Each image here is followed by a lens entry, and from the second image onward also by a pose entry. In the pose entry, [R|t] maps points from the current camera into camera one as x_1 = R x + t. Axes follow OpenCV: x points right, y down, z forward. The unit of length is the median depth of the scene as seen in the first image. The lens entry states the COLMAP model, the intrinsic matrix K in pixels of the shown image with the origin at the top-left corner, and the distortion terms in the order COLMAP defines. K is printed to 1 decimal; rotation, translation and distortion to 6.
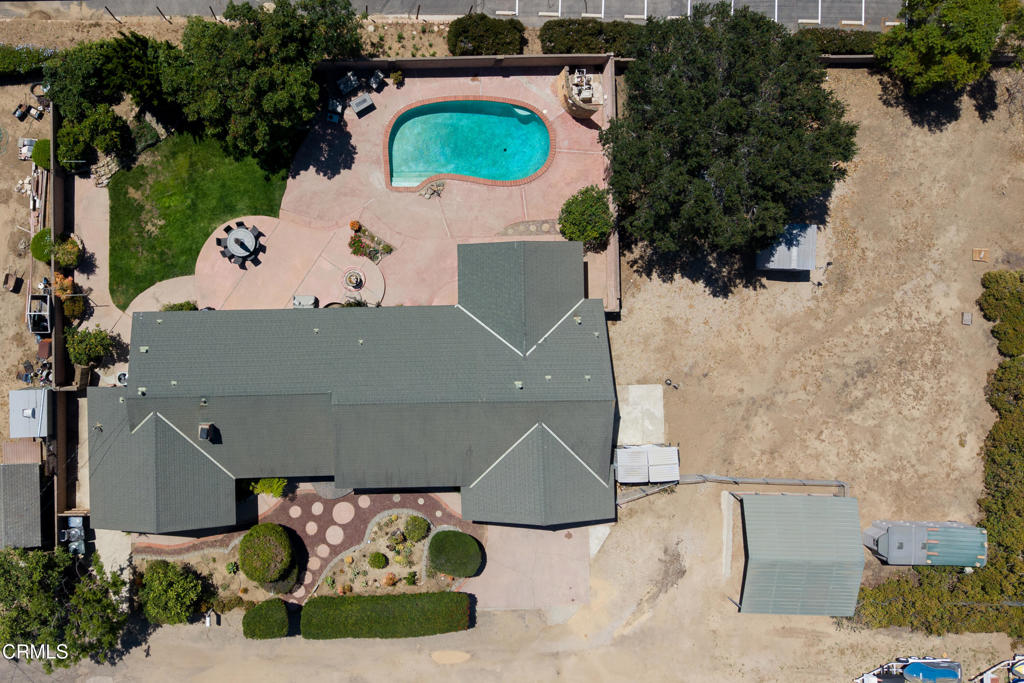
lens RADIAL K [[853.7, 0, 362.0], [0, 853.7, 314.5], [0, 0, 1]] dist [0.044992, -0.046359]
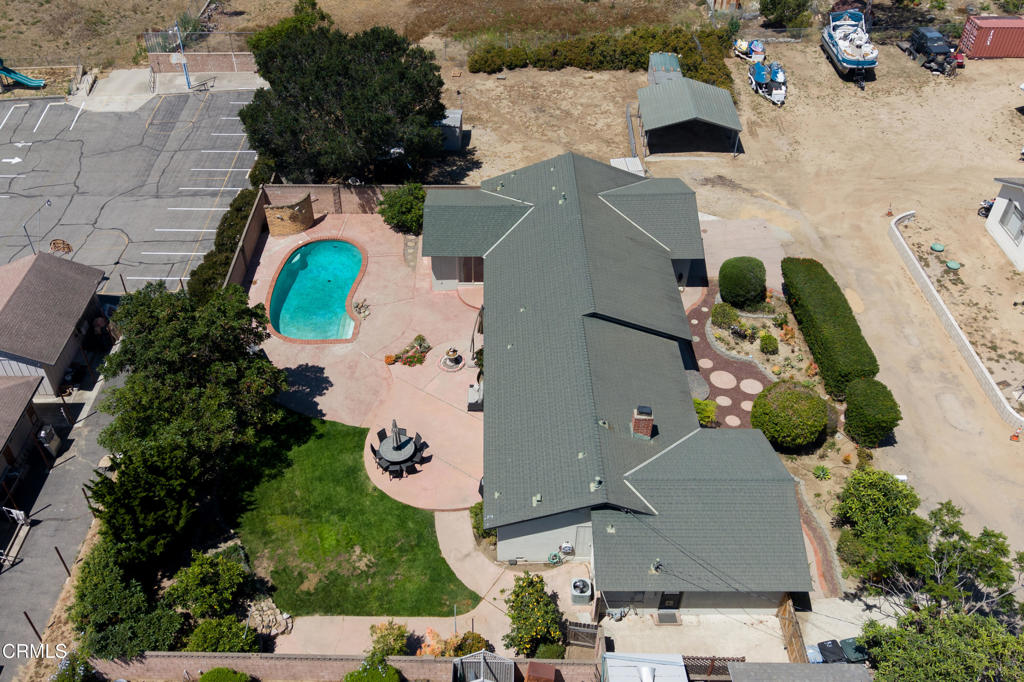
lens RADIAL K [[875.4, 0, 477.3], [0, 875.4, 341.7], [0, 0, 1]] dist [0.054460, -0.078904]
pose [[0.028148, -0.654169, 0.755825, -0.669908], [0.999596, 0.015507, -0.023805, 0.006445], [0.003852, 0.756190, 0.654341, 0.393756]]
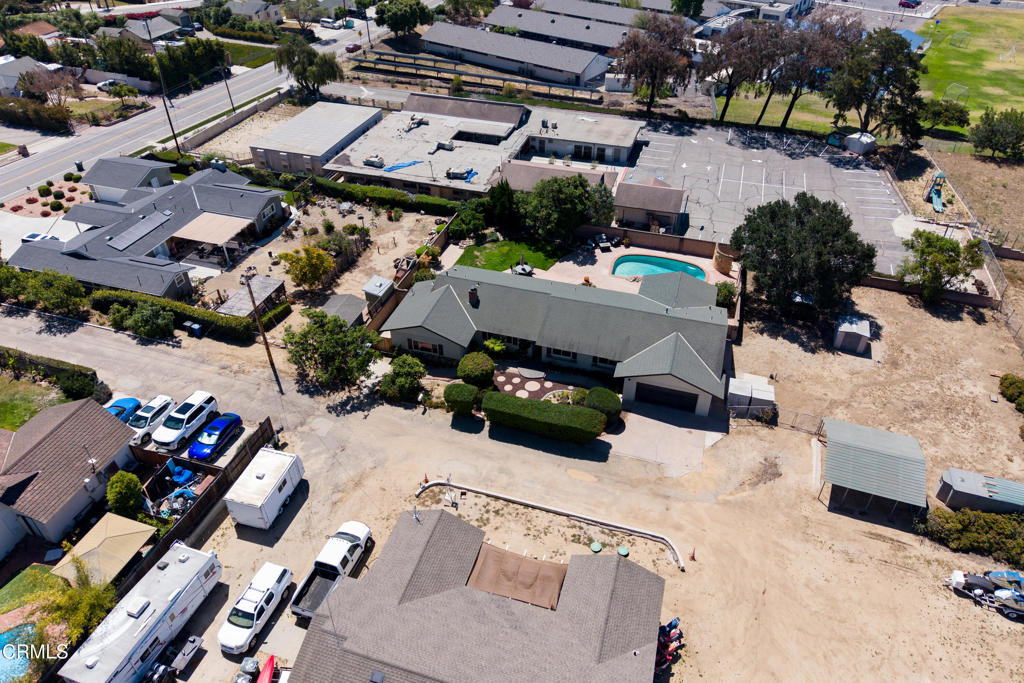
lens RADIAL K [[682.8, 0, 514.7], [0, 682.8, 306.7], [0, 0, 1]] dist [0.037791, -0.037173]
pose [[0.949361, 0.186490, -0.252854, 0.214496], [-0.314181, 0.558319, -0.767835, 1.047712], [-0.002020, 0.808394, 0.588638, 0.216292]]
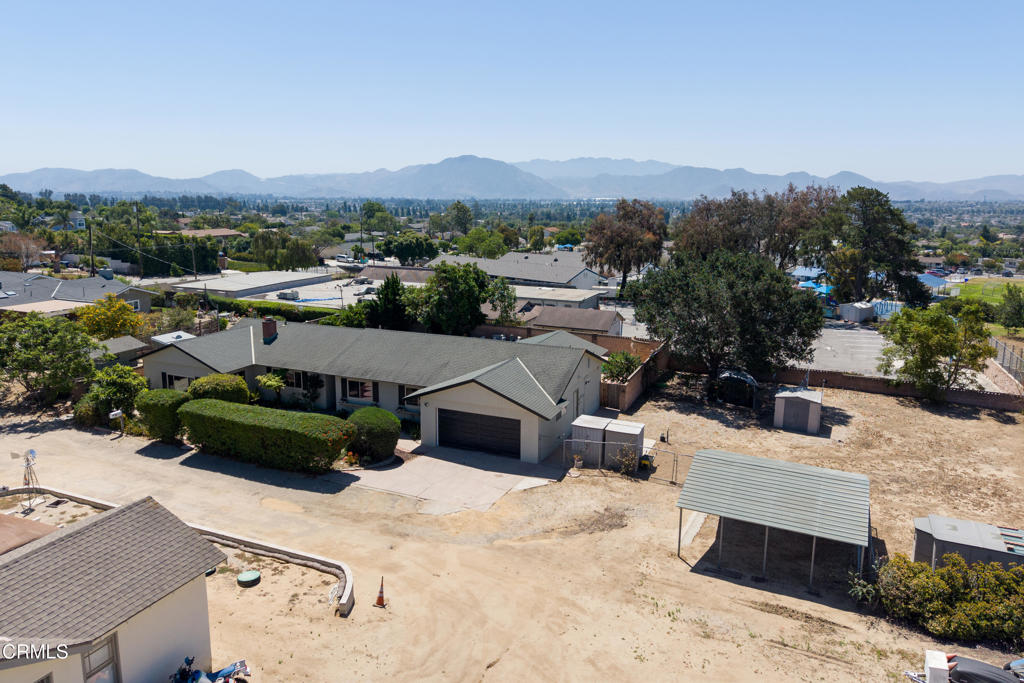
lens RADIAL K [[682.8, 0, 514.7], [0, 682.8, 306.7], [0, 0, 1]] dist [0.037791, -0.037173]
pose [[0.908239, 0.075507, -0.411584, 0.509796], [-0.418377, 0.145195, -0.896593, 0.812117], [-0.007939, 0.986518, 0.163462, 0.730466]]
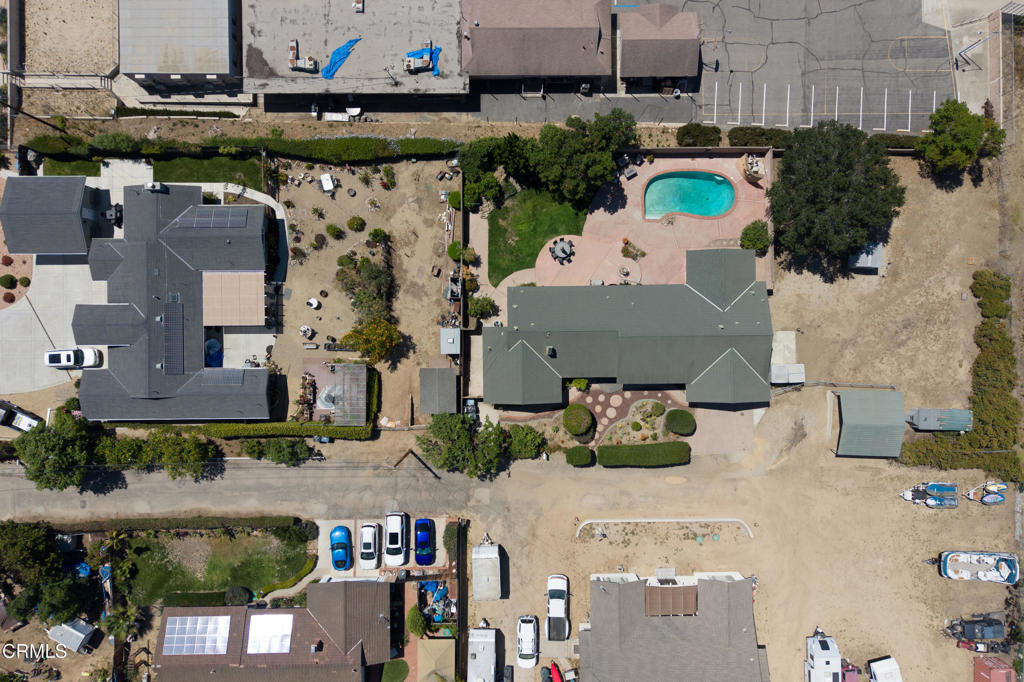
lens RADIAL K [[657.7, 0, 514.3], [0, 657.7, 337.3], [0, 0, 1]] dist [0.053239, -0.063835]
pose [[0.999930, 0.010135, 0.006129, -0.246816], [-0.010202, 0.999887, 0.011013, 0.085290], [-0.006017, -0.011074, 0.999921, -0.384839]]
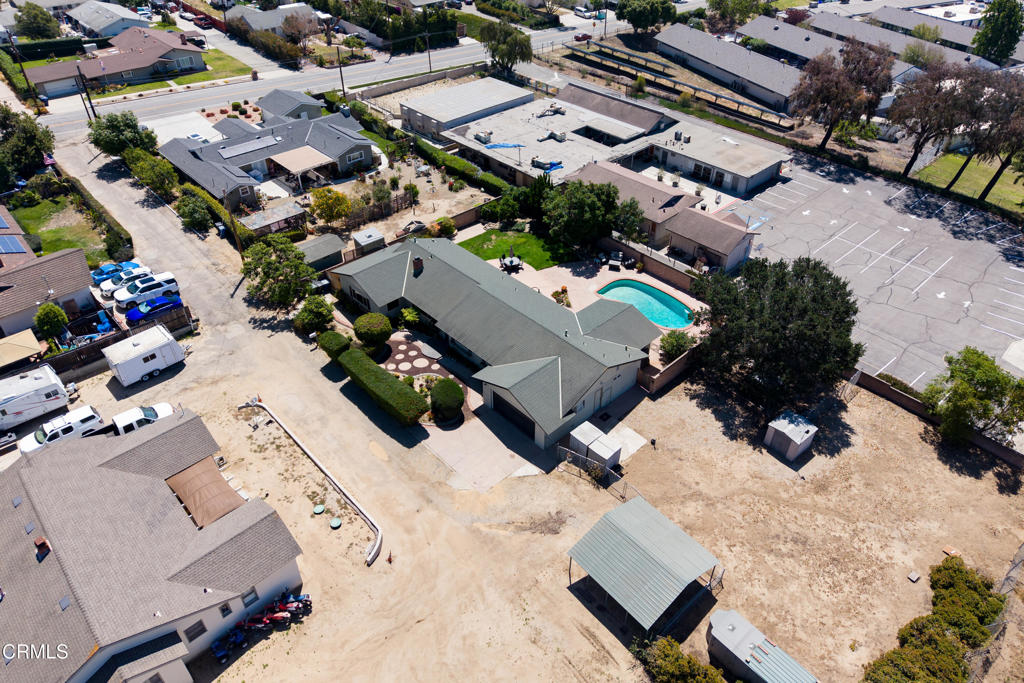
lens RADIAL K [[657.7, 0, 514.3], [0, 657.7, 337.8], [0, 0, 1]] dist [0.053239, -0.063835]
pose [[0.670125, 0.465898, -0.577816, 0.715317], [-0.742243, 0.417611, -0.524096, 0.685010], [-0.002873, 0.780090, 0.625661, 0.261737]]
